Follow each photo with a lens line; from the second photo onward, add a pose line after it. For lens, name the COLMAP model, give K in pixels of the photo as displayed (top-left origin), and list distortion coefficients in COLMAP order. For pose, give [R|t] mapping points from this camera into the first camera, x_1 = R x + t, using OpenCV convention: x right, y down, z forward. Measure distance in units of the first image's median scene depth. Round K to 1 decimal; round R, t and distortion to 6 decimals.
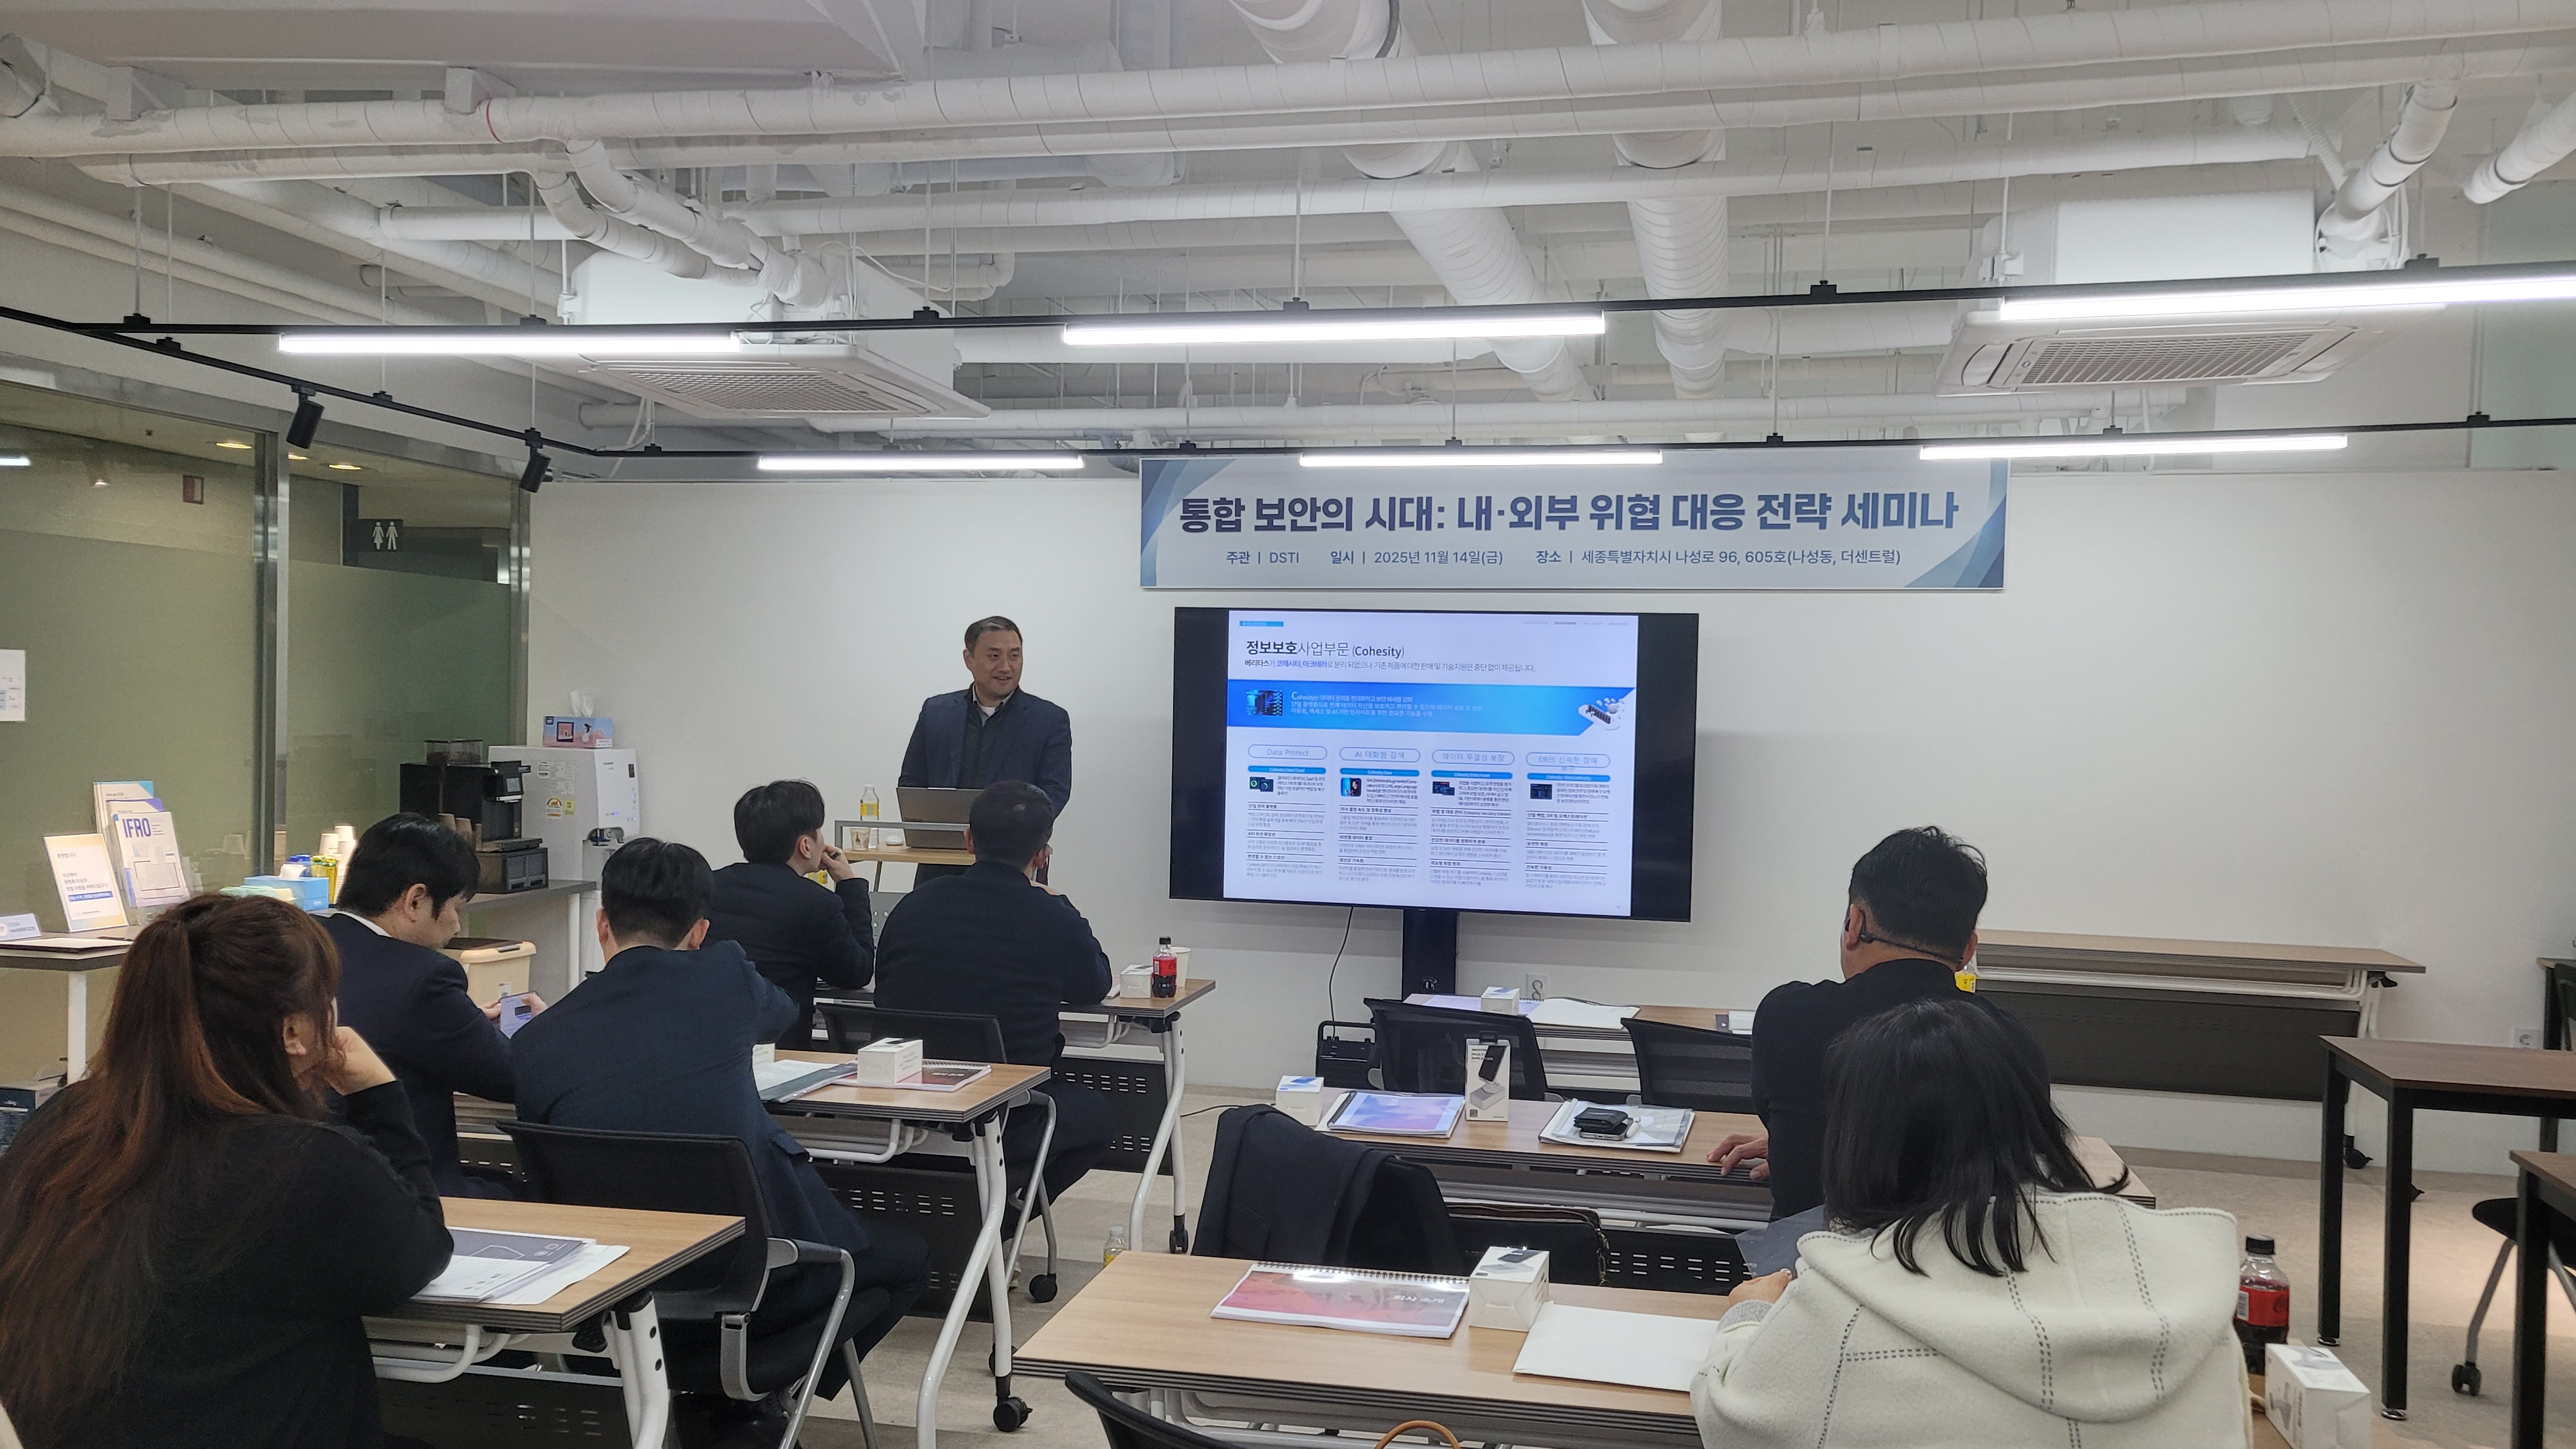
lens RADIAL K [[1948.3, 0, 1303.5], [0, 1948.3, 733.1], [0, 0, 1]] dist [0.035316, -0.005270]
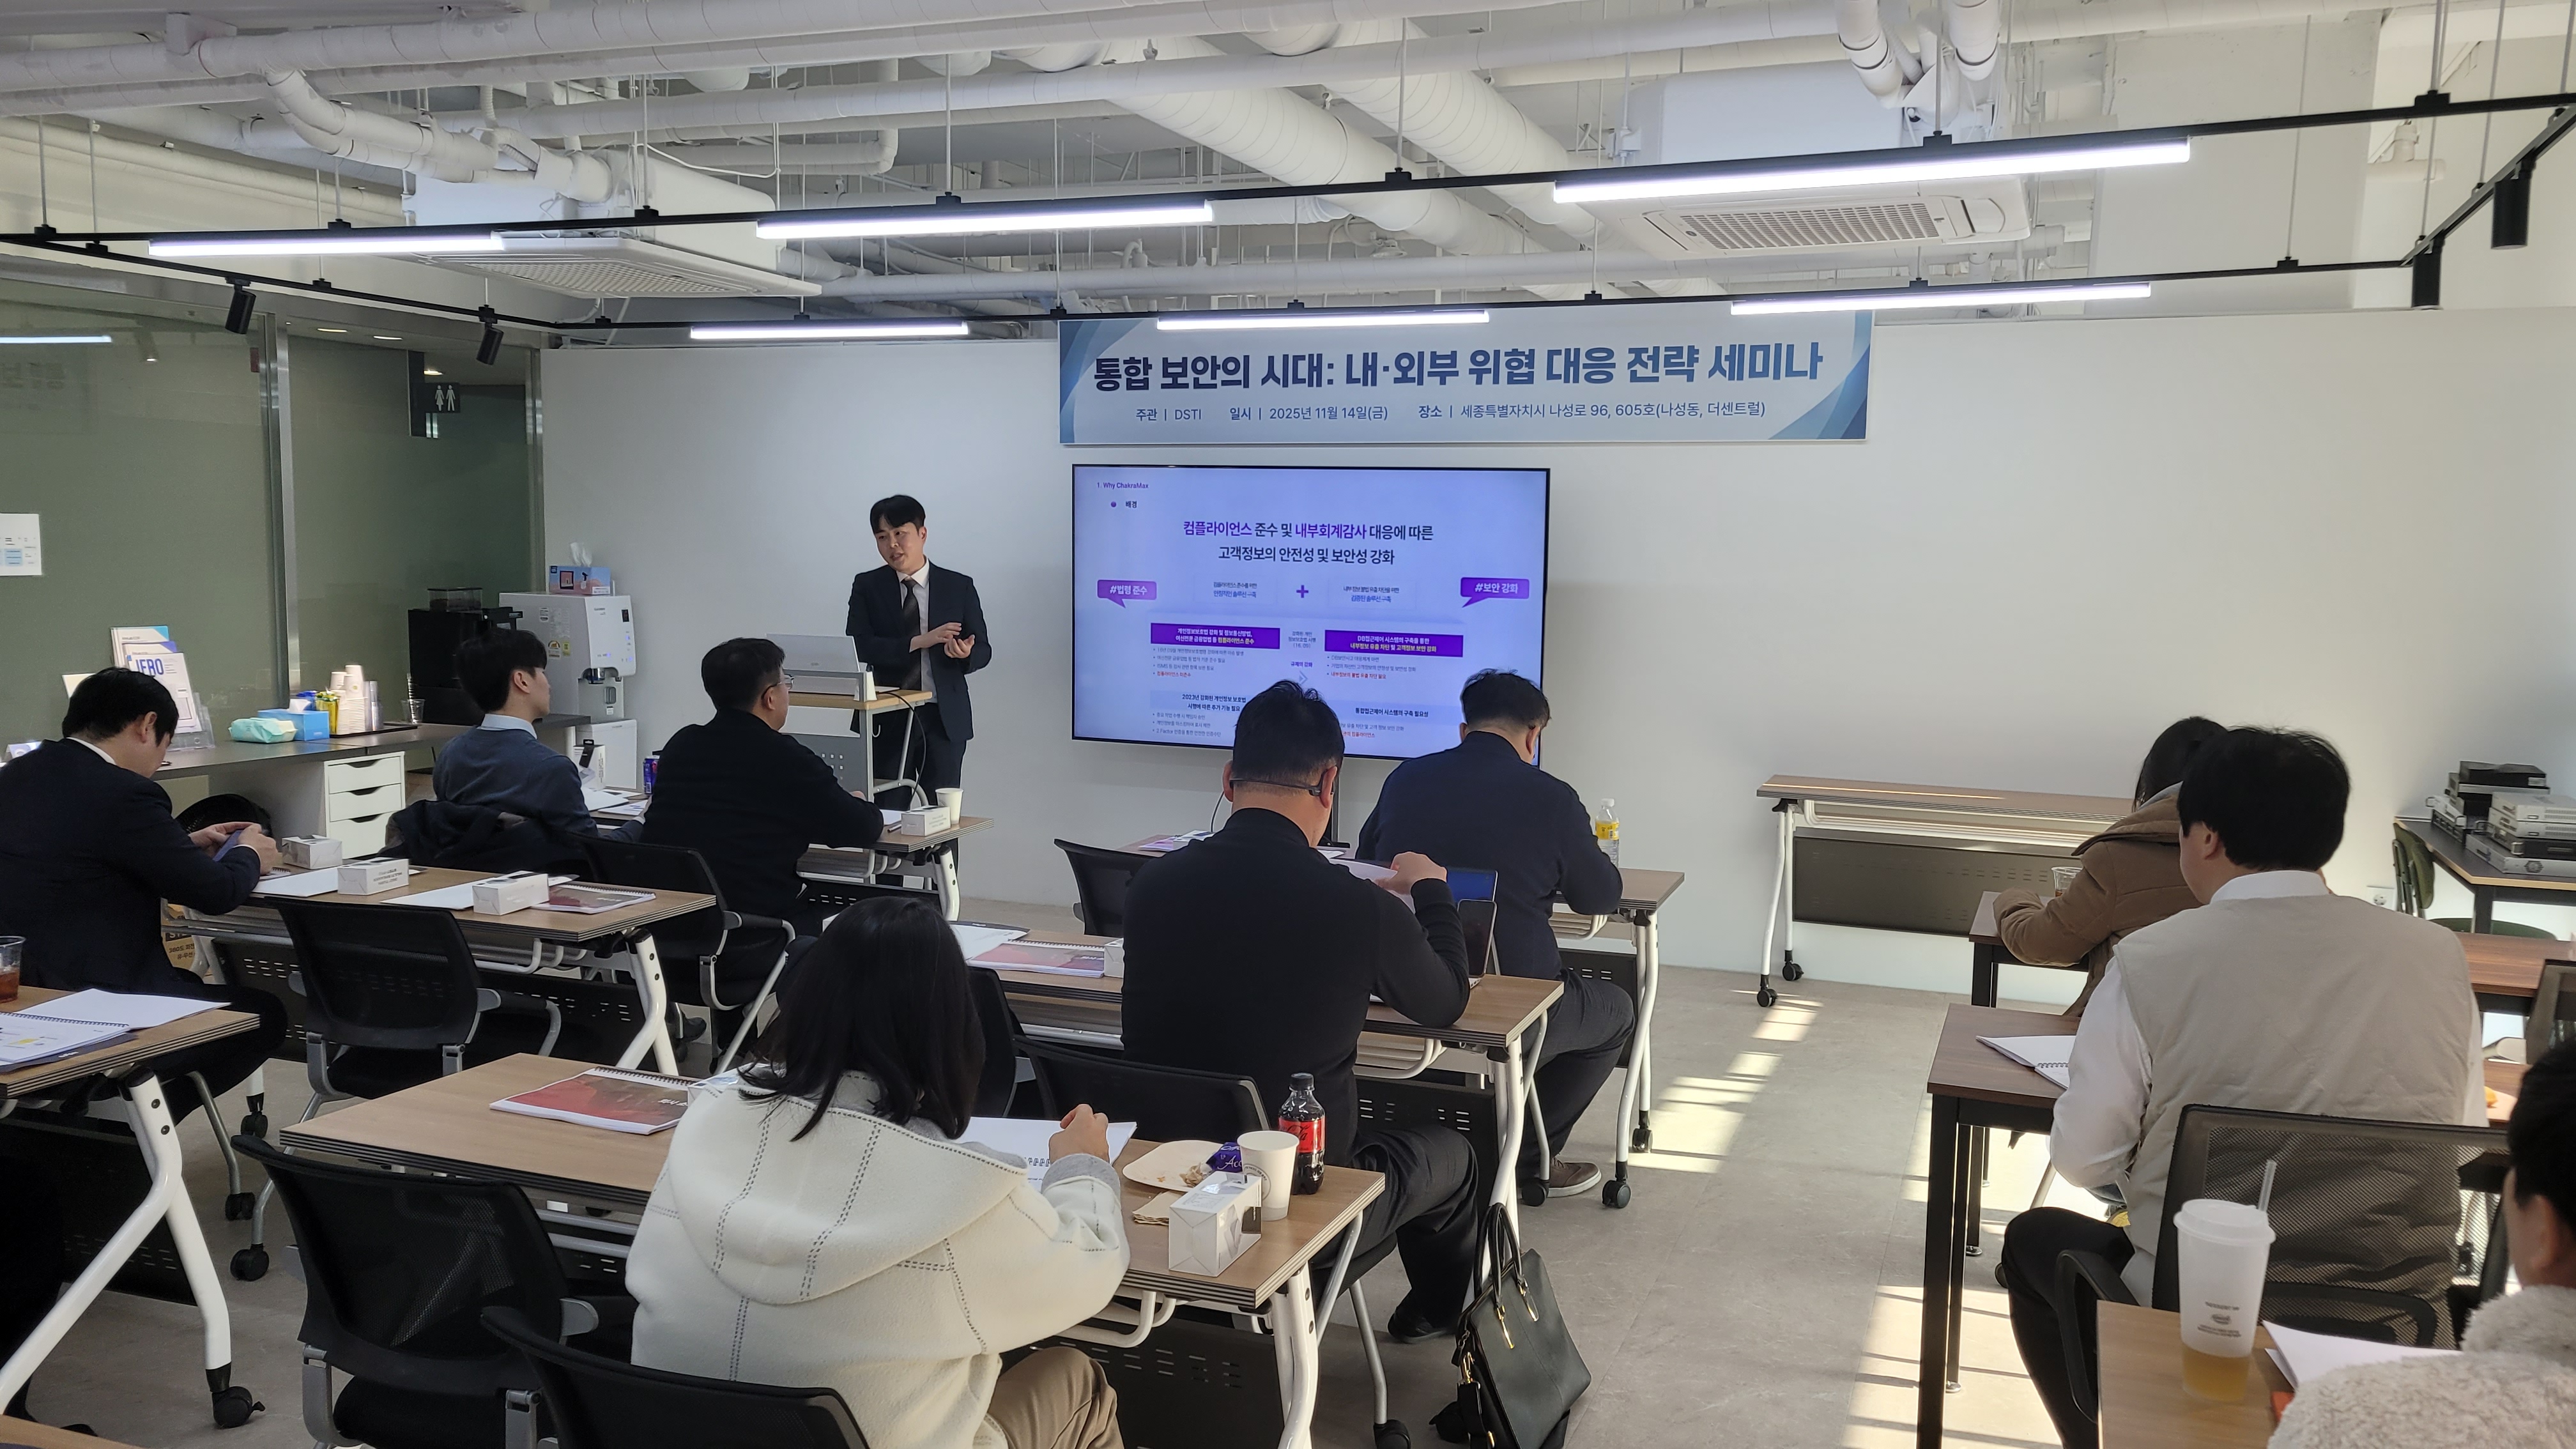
lens RADIAL K [[1948.3, 0, 1303.5], [0, 1948.3, 733.1], [0, 0, 1]] dist [0.035316, -0.005270]
pose [[0.989013, 0.012125, -0.147329, 0.214426], [0.001067, 0.996019, 0.089140, -0.013679], [0.147823, -0.088318, 0.985063, -0.035318]]
